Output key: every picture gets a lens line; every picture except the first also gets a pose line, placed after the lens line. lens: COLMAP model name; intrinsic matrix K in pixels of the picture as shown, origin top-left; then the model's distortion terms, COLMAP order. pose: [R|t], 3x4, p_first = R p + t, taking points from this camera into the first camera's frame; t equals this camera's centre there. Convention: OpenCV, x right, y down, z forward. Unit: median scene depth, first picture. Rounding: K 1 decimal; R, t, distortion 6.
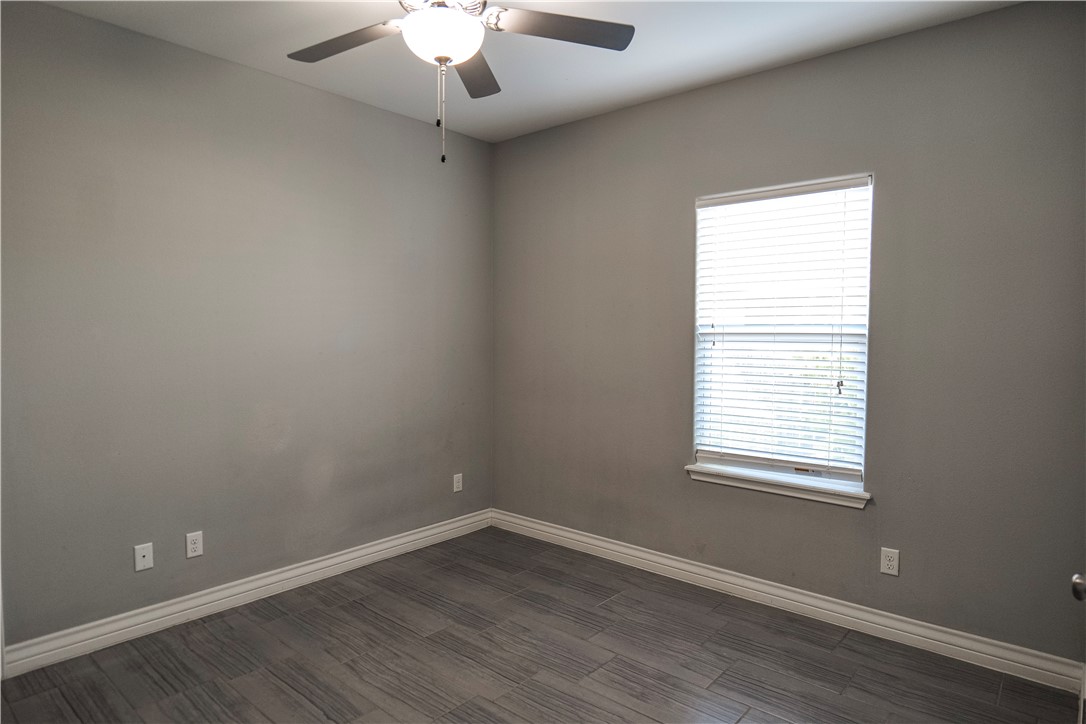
lens RADIAL K [[635.2, 0, 545.6], [0, 635.2, 356.3], [0, 0, 1]] dist [-0.022022, 0.009493]
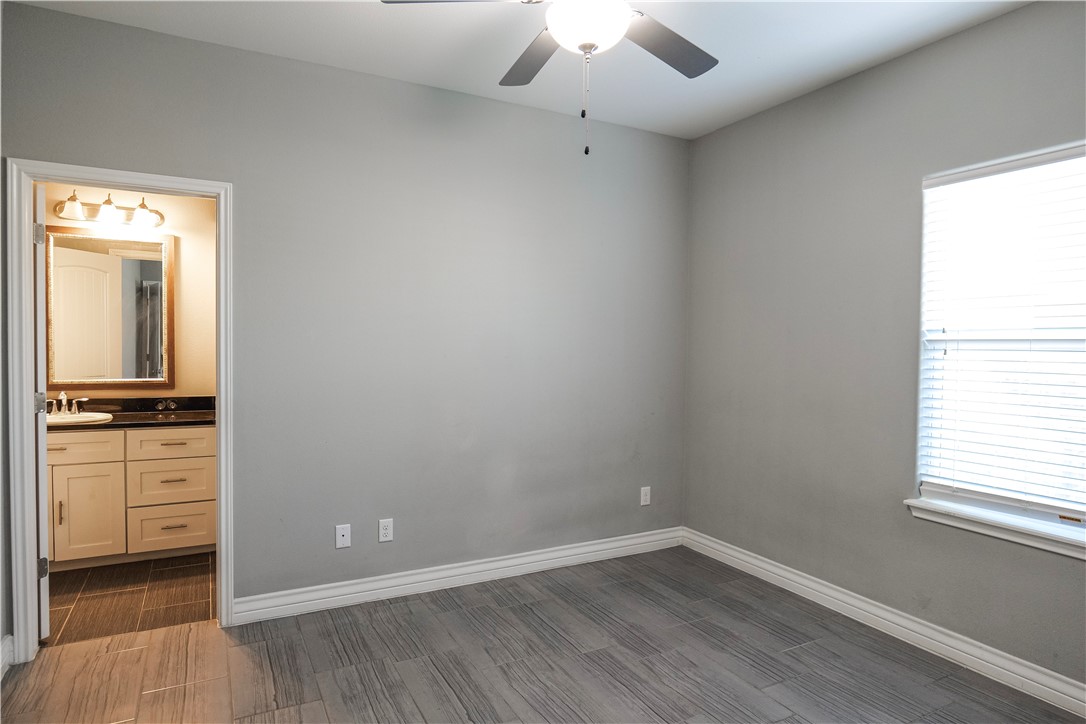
lens RADIAL K [[635.2, 0, 553.5], [0, 635.2, 354.5], [0, 0, 1]] dist [-0.022022, 0.009493]
pose [[0.934316, 0.012685, -0.356219, 0.090237], [-0.020298, 0.999638, -0.017641, 0.007772], [0.355866, 0.023713, 0.934236, 0.067783]]
